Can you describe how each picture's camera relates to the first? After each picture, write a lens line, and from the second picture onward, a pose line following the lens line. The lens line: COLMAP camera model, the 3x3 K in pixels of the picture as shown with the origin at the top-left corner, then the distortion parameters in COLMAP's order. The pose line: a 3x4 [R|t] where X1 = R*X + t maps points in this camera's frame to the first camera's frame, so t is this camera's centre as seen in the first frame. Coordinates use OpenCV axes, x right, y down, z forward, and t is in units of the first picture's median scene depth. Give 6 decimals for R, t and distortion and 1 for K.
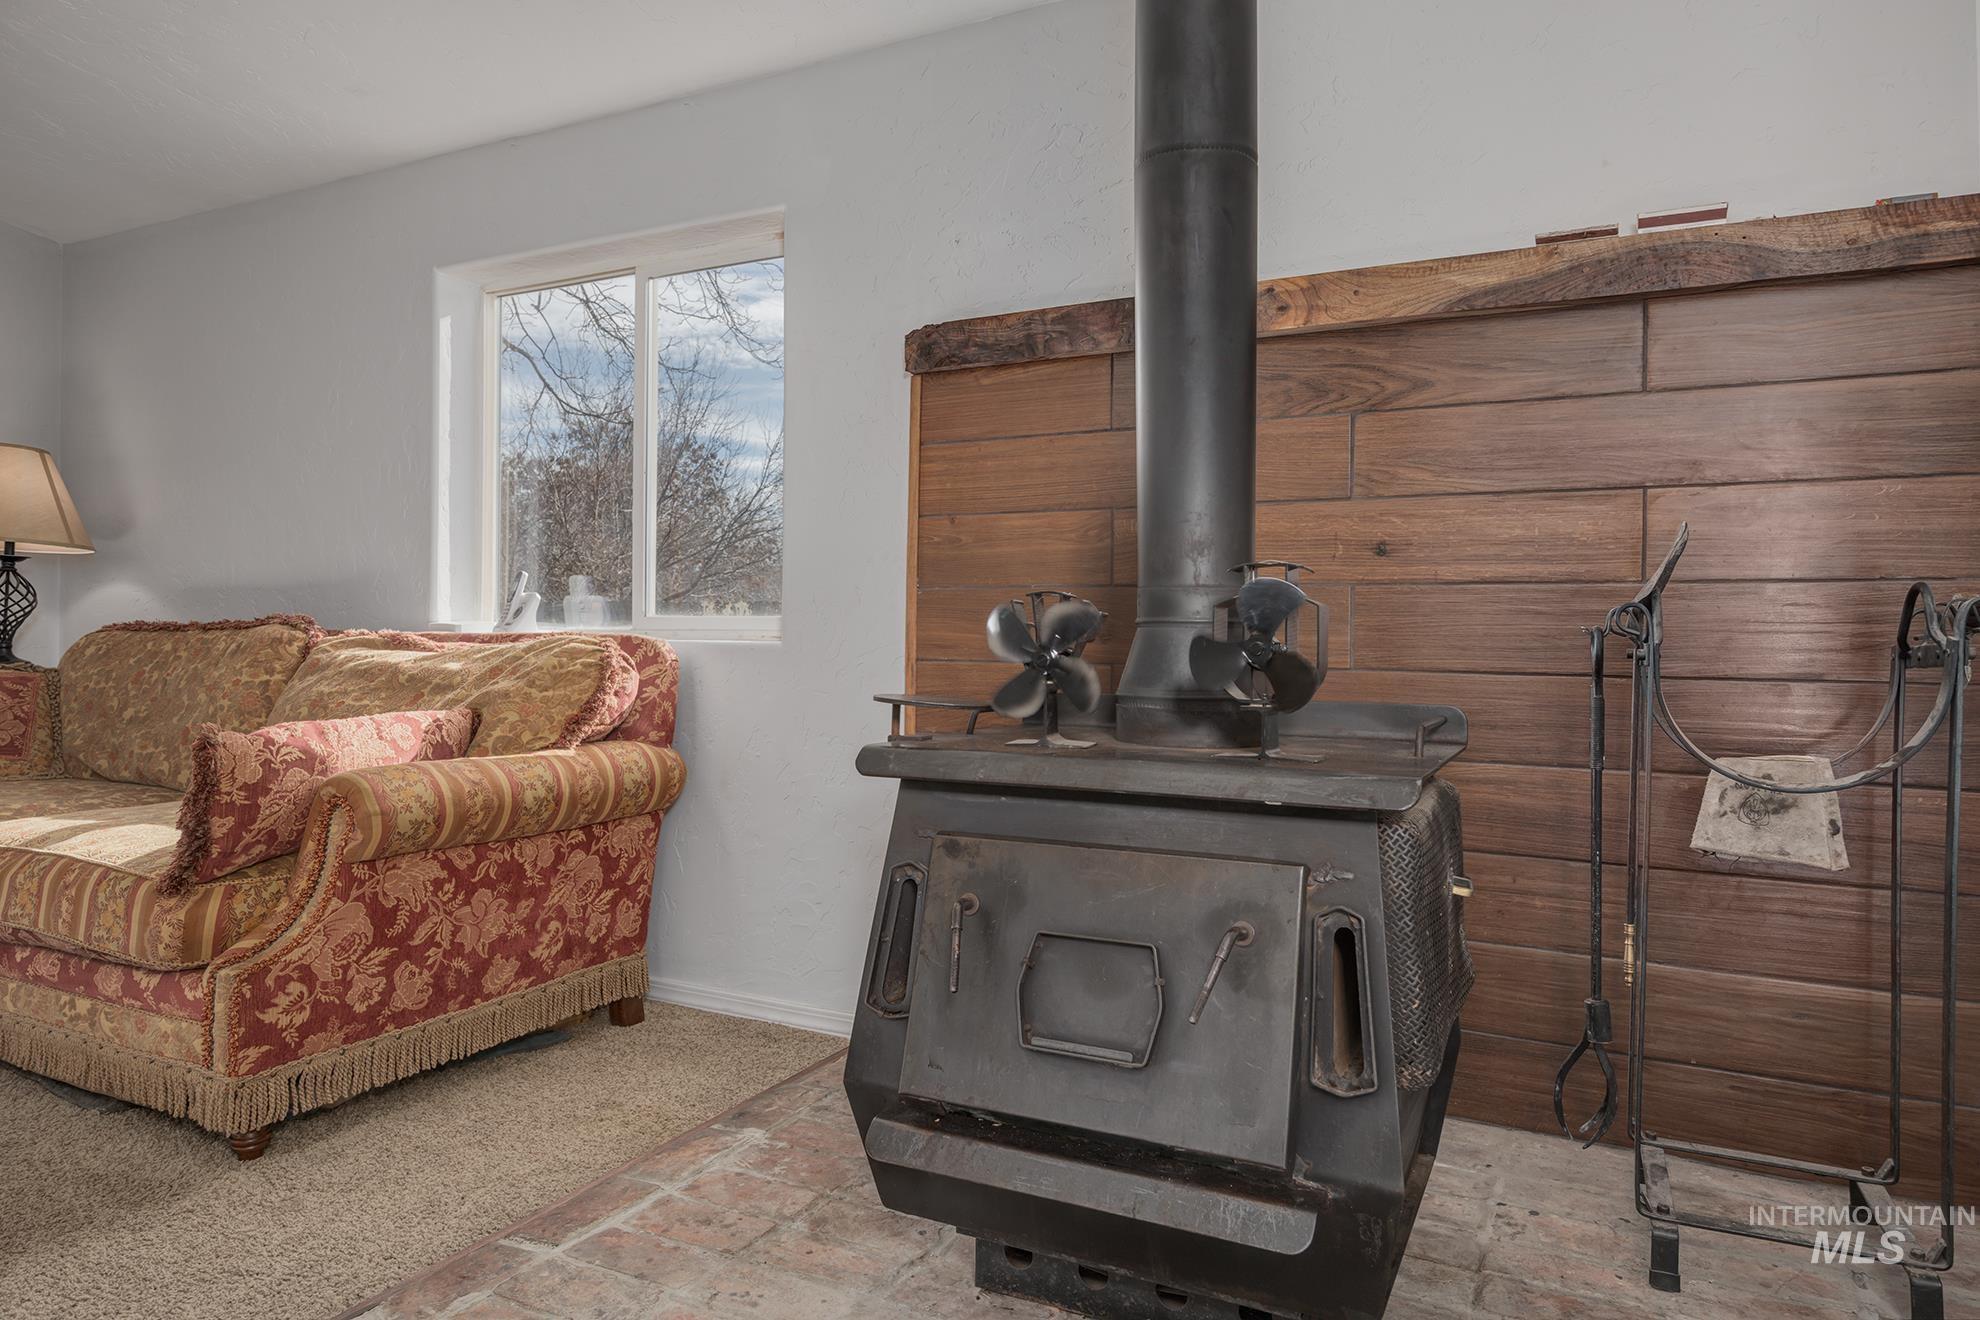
lens RADIAL K [[1232.2, 0, 1014.3], [0, 1232.2, 635.2], [0, 0, 1]] dist [0.008714, -0.001122]
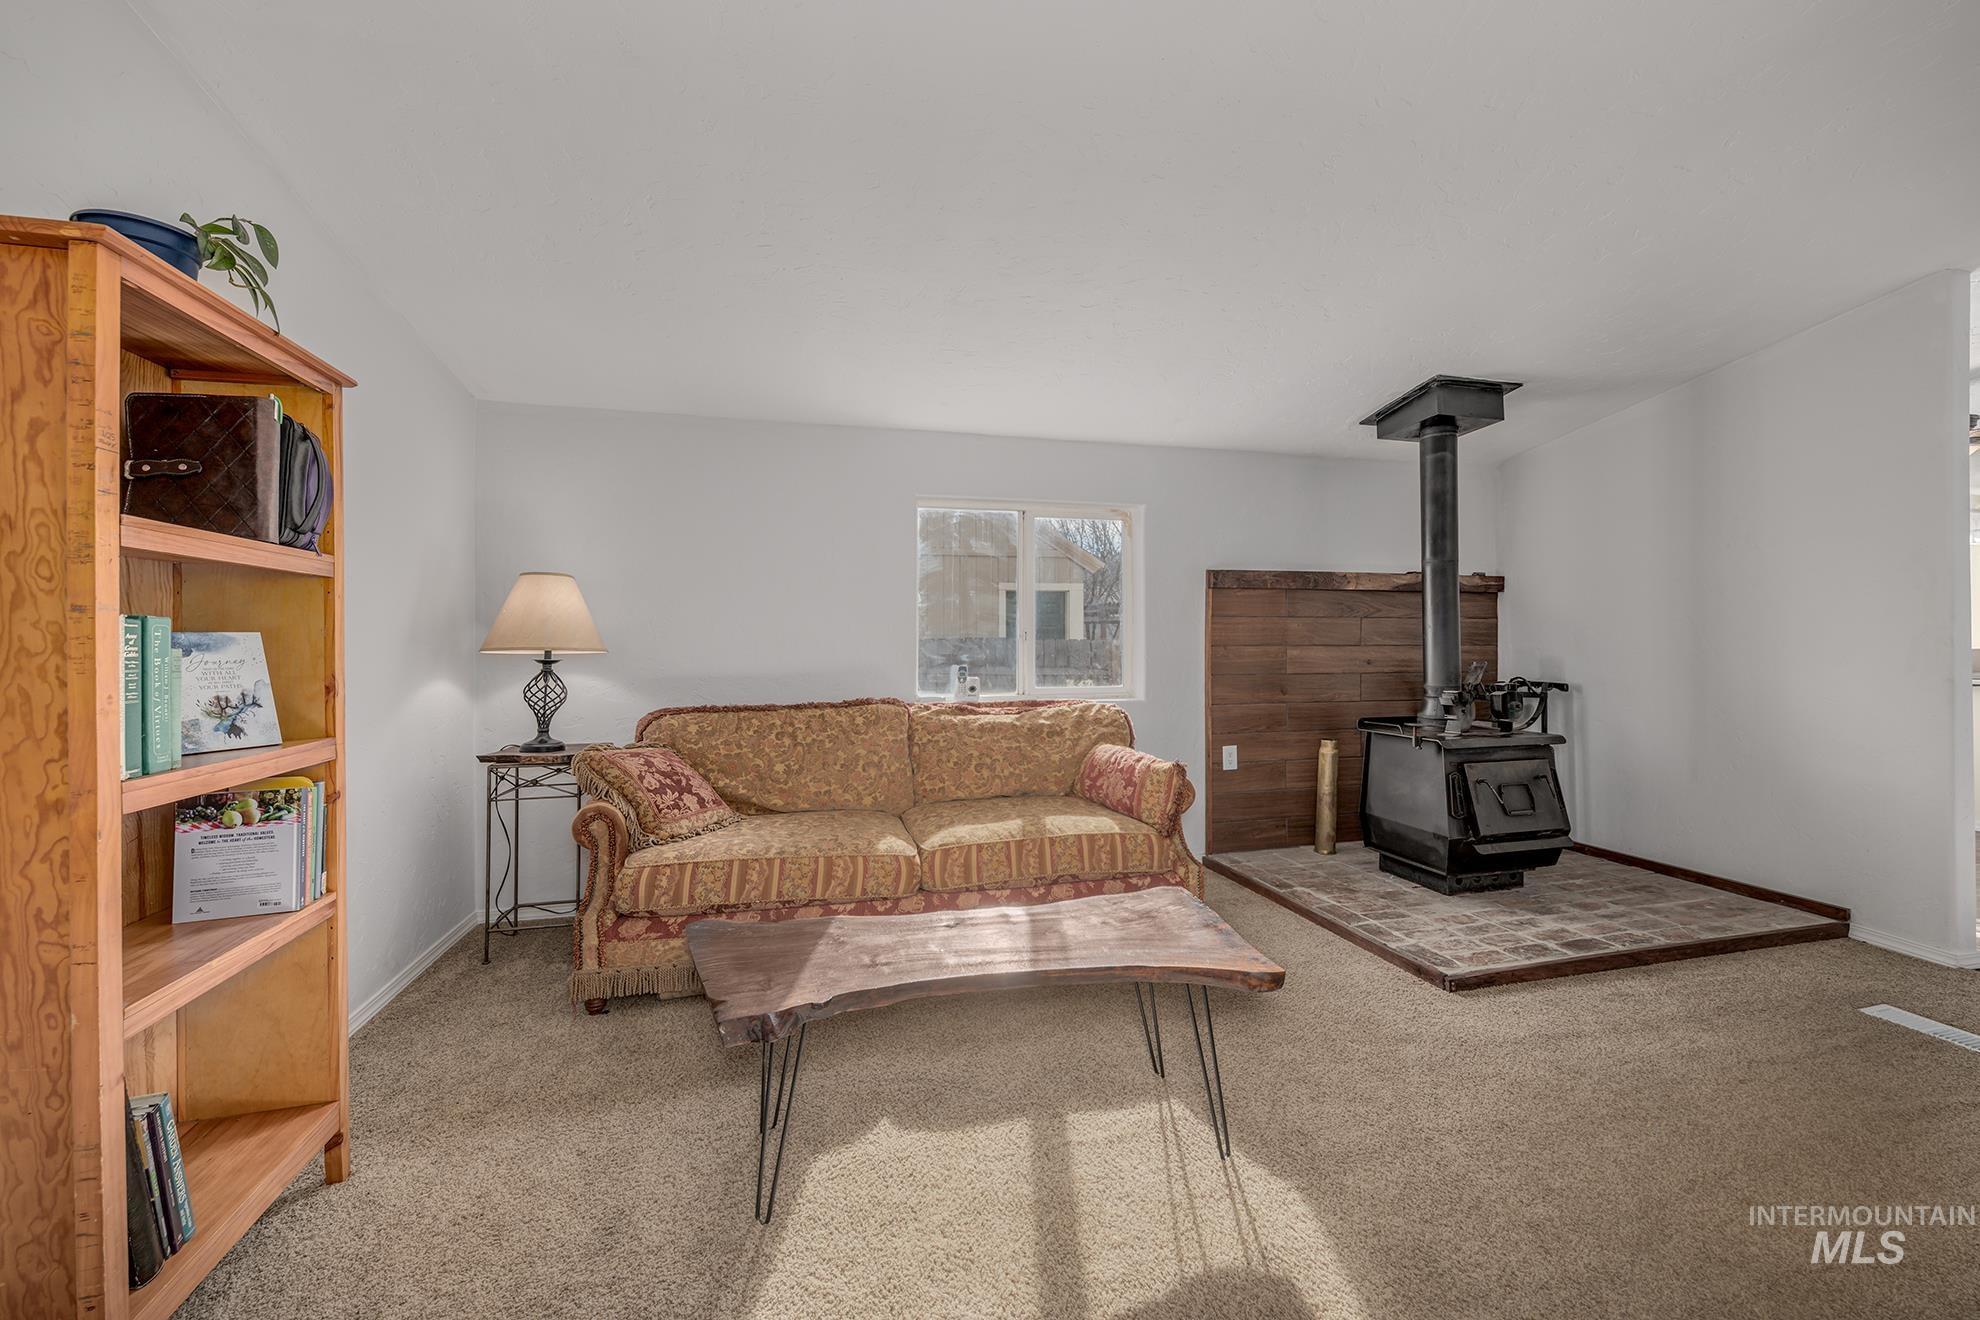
lens RADIAL K [[785.3, 0, 989.2], [0, 785.3, 641.8], [0, 0, 1]] dist [0.001173, -0.002737]
pose [[0.752411, -0.012200, 0.658580, -1.826391], [0.011409, 0.999920, 0.005489, -0.151253], [-0.658595, 0.003384, 0.752490, 0.151567]]
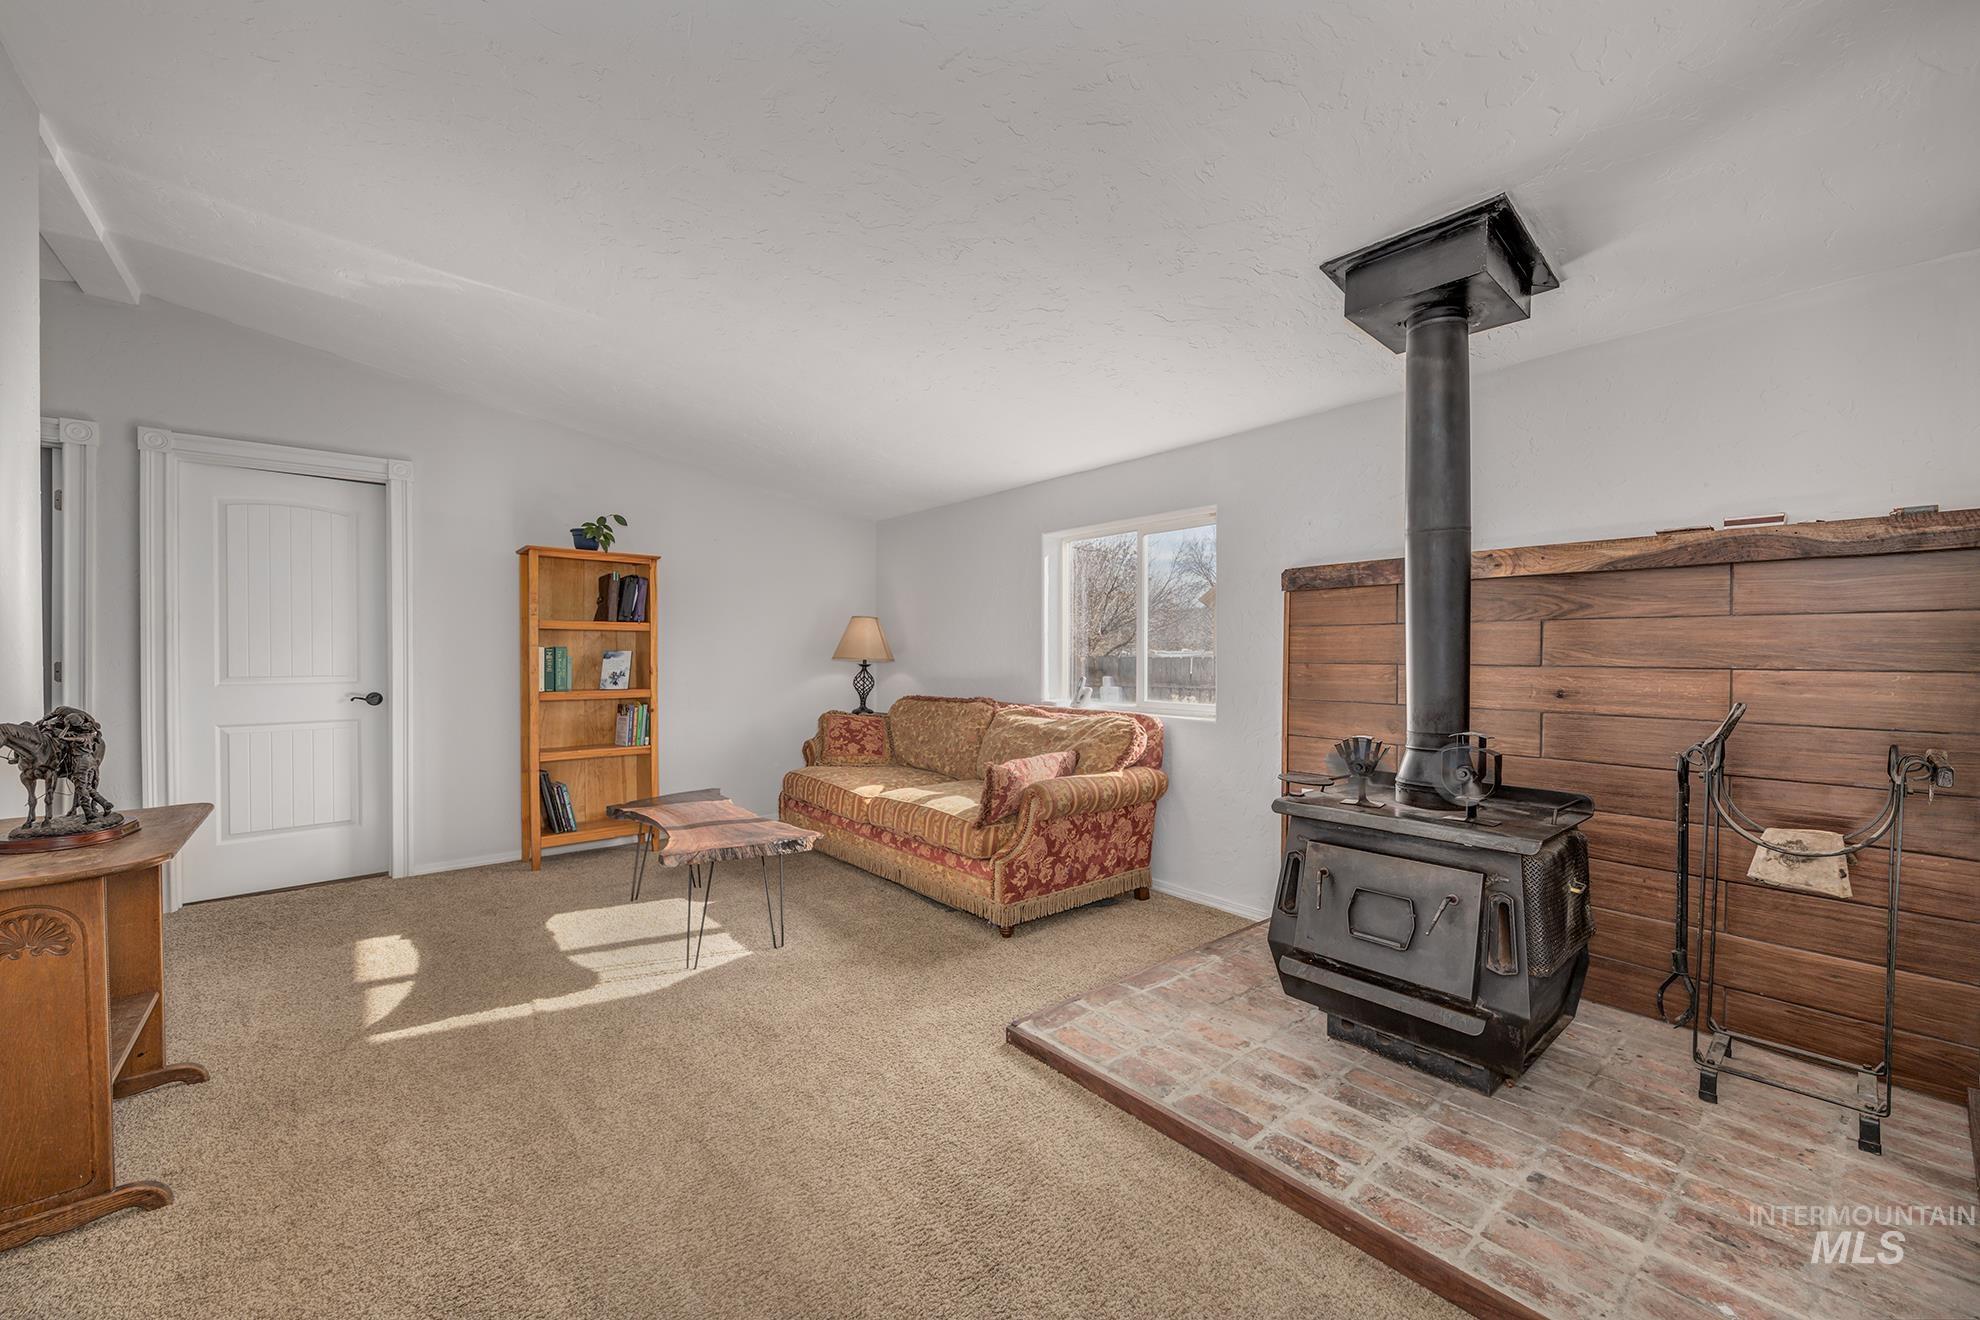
lens RADIAL K [[785.3, 0, 989.5], [0, 785.3, 663.1], [0, 0, 1]] dist [0.001173, -0.002737]
pose [[0.914351, -0.004042, -0.404901, -0.008425], [0.009216, 0.999899, 0.010830, -0.145133], [0.404817, -0.013633, 0.914296, -0.447965]]
